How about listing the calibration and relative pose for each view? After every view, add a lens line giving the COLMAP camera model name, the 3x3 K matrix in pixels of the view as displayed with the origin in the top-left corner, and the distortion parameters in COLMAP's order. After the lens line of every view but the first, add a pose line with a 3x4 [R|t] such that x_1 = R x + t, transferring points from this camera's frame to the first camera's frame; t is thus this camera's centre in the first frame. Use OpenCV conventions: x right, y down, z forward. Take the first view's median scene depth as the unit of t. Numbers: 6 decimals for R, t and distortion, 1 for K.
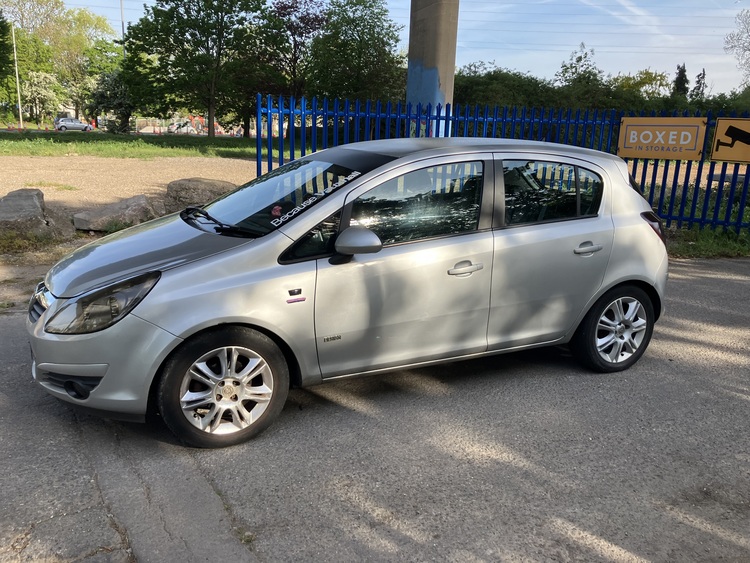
lens RADIAL K [[609.7, 0, 361.7], [0, 609.7, 278.8], [0, 0, 1]] dist [0.000358, 0.007478]
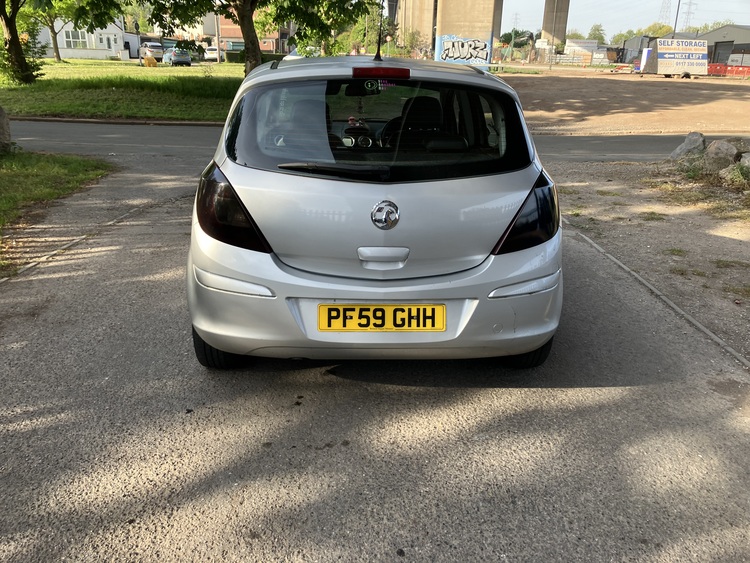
lens RADIAL K [[609.7, 0, 377.2], [0, 609.7, 275.1], [0, 0, 1]] dist [0.000358, 0.007478]
pose [[-0.343038, 0.271206, -0.899317, 1.192717], [-0.236532, 0.901620, 0.362124, -0.318399], [0.909053, 0.336940, -0.245141, 1.588913]]
